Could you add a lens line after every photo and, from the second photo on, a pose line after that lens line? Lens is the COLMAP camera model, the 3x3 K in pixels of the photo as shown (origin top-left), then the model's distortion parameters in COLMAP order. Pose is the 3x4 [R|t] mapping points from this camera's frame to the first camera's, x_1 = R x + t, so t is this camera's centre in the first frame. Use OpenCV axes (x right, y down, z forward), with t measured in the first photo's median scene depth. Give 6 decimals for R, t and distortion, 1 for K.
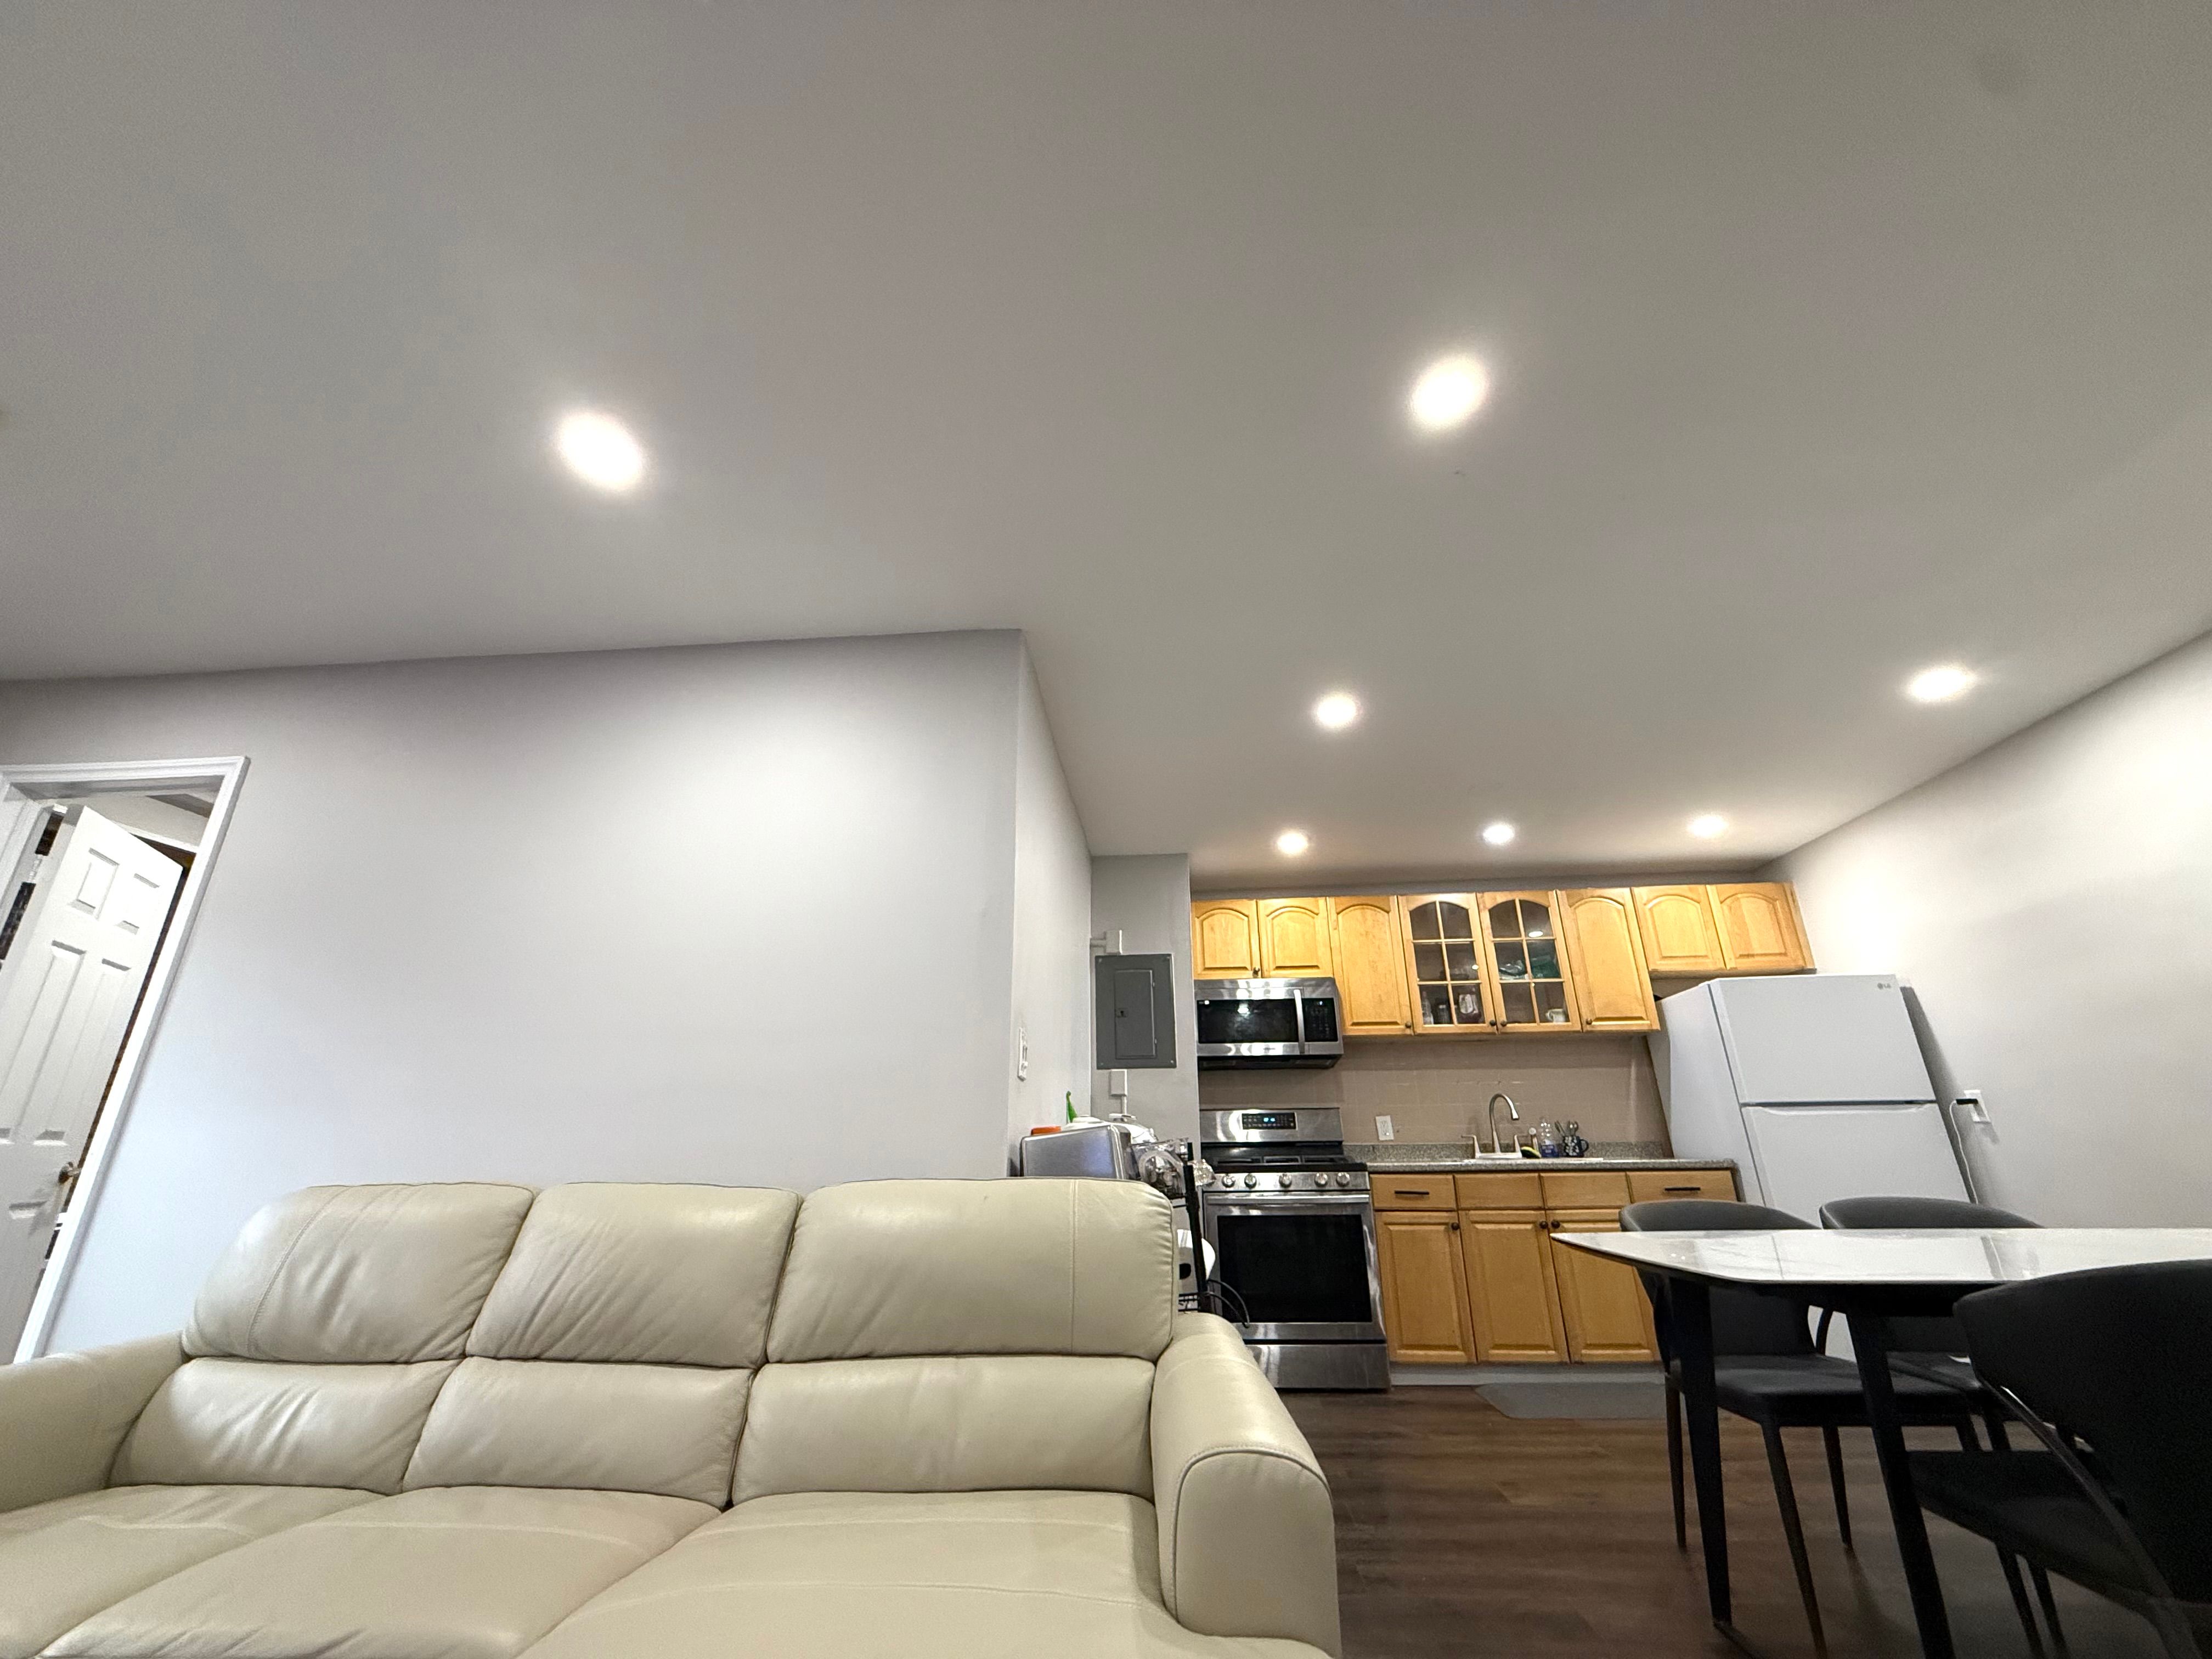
lens RADIAL K [[881.6, 0, 1101.6], [0, 881.6, 830.7], [0, 0, 1]] dist [0.000286, 0.000219]
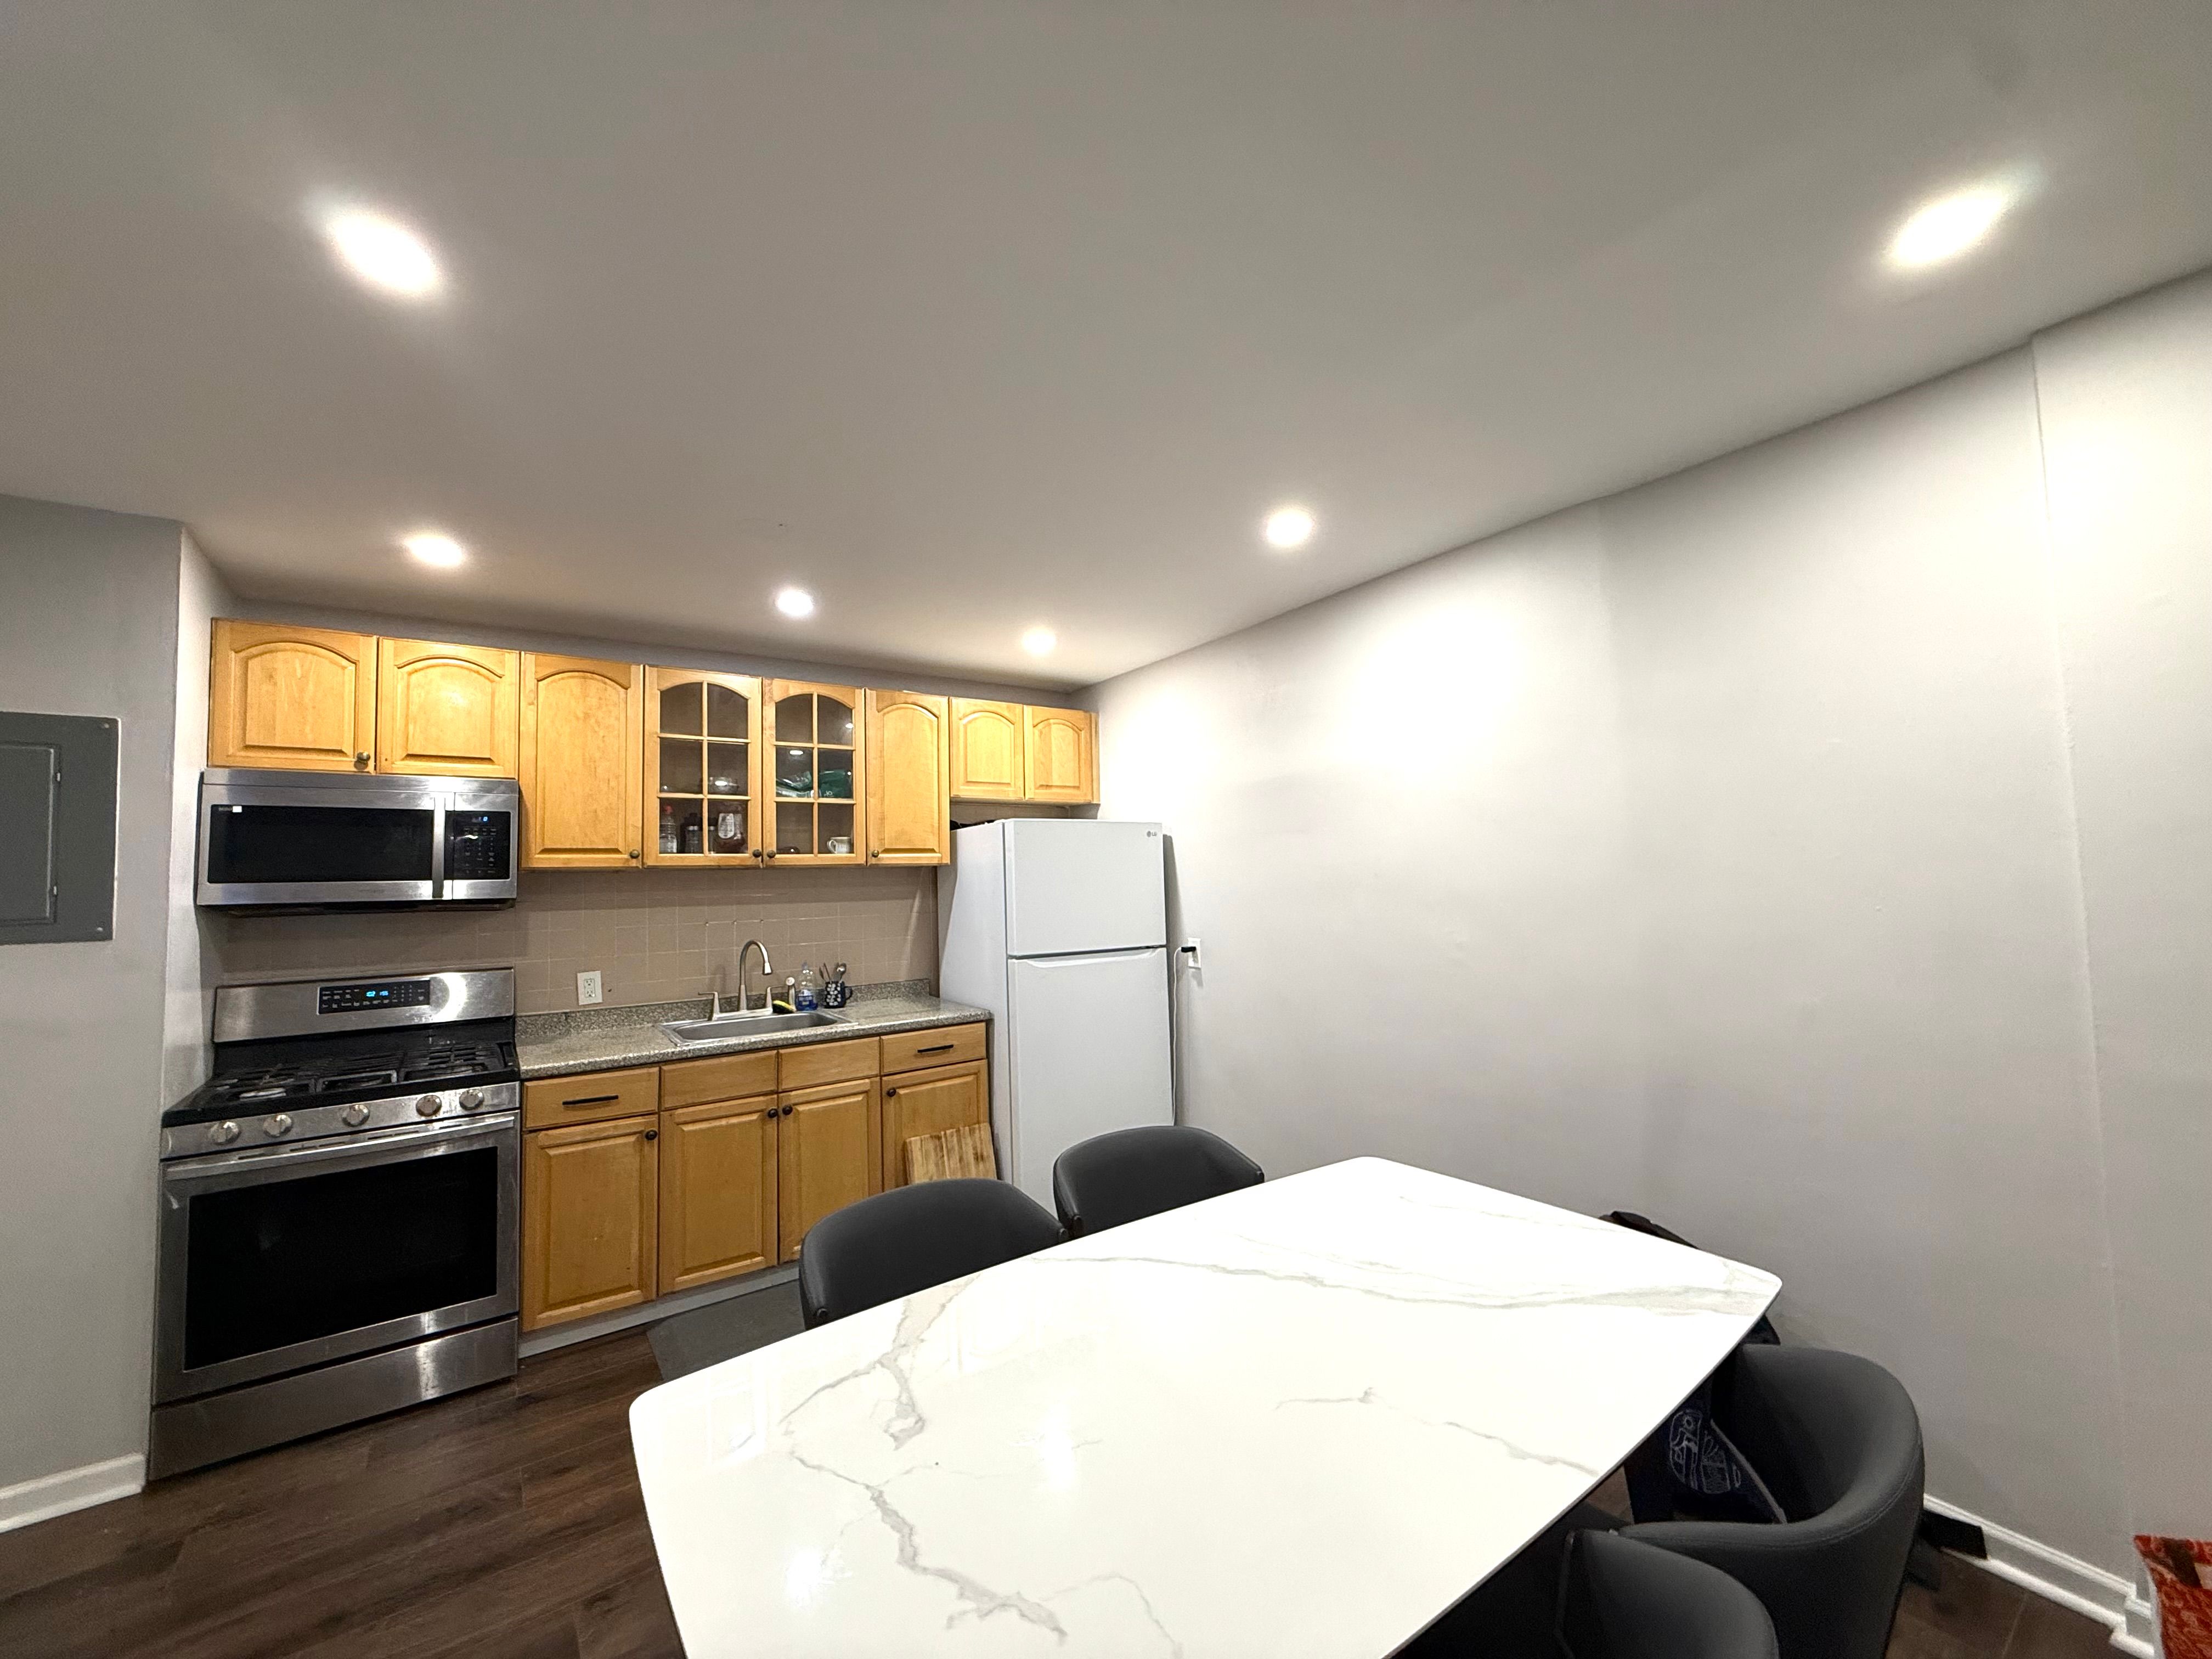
lens RADIAL K [[881.6, 0, 1101.6], [0, 881.6, 830.7], [0, 0, 1]] dist [0.000286, 0.000219]
pose [[0.767797, 0.026537, 0.640143, 0.209569], [-0.203415, 0.957544, 0.204284, -0.017104], [-0.607544, -0.287063, 0.740598, 0.299808]]
